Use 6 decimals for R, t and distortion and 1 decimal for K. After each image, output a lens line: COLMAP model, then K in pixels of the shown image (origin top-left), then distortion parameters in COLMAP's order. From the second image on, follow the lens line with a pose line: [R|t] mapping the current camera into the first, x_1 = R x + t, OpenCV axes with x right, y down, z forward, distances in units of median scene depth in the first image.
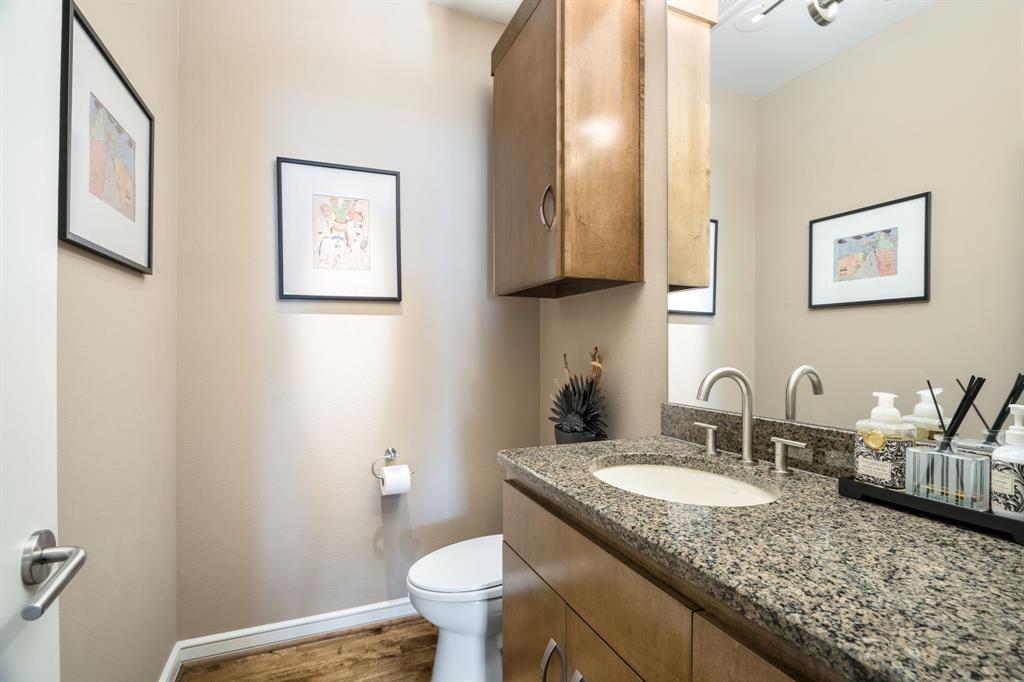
lens RADIAL K [[488.2, 0, 512.0], [0, 488.2, 341.0], [0, 0, 1]] dist [-0.003103, -0.000286]
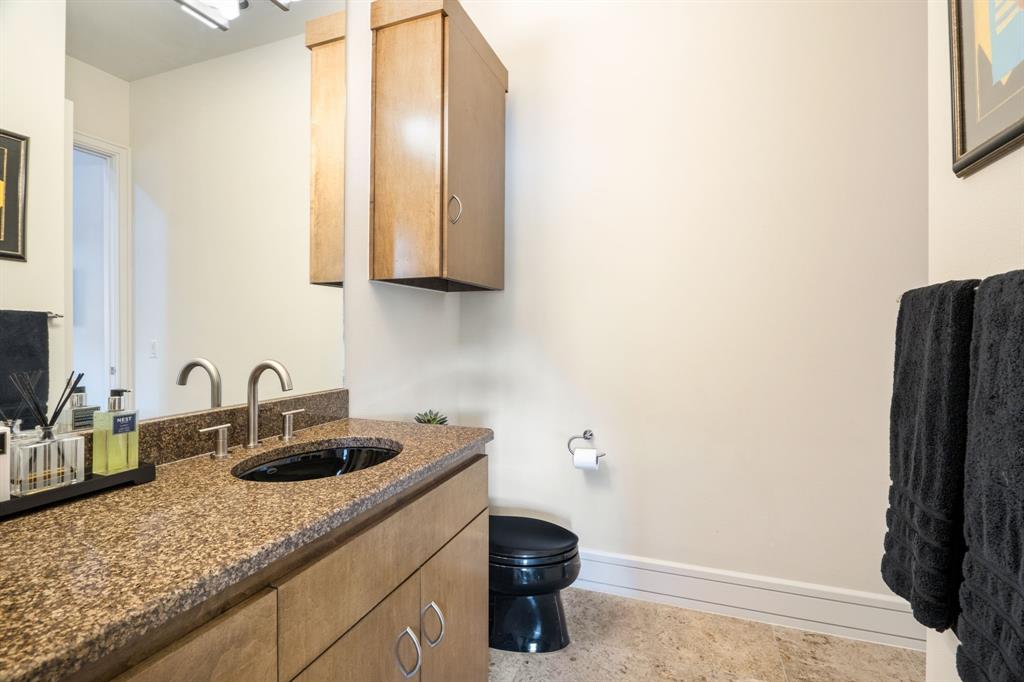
lens RADIAL K [[488.2, 0, 512.0], [0, 488.2, 341.0], [0, 0, 1]] dist [-0.003103, -0.000286]
pose [[-0.734371, -0.032358, 0.677977, -0.692848], [-0.021879, 0.999472, 0.024003, -0.036019], [-0.678396, 0.002793, -0.734691, 1.323173]]
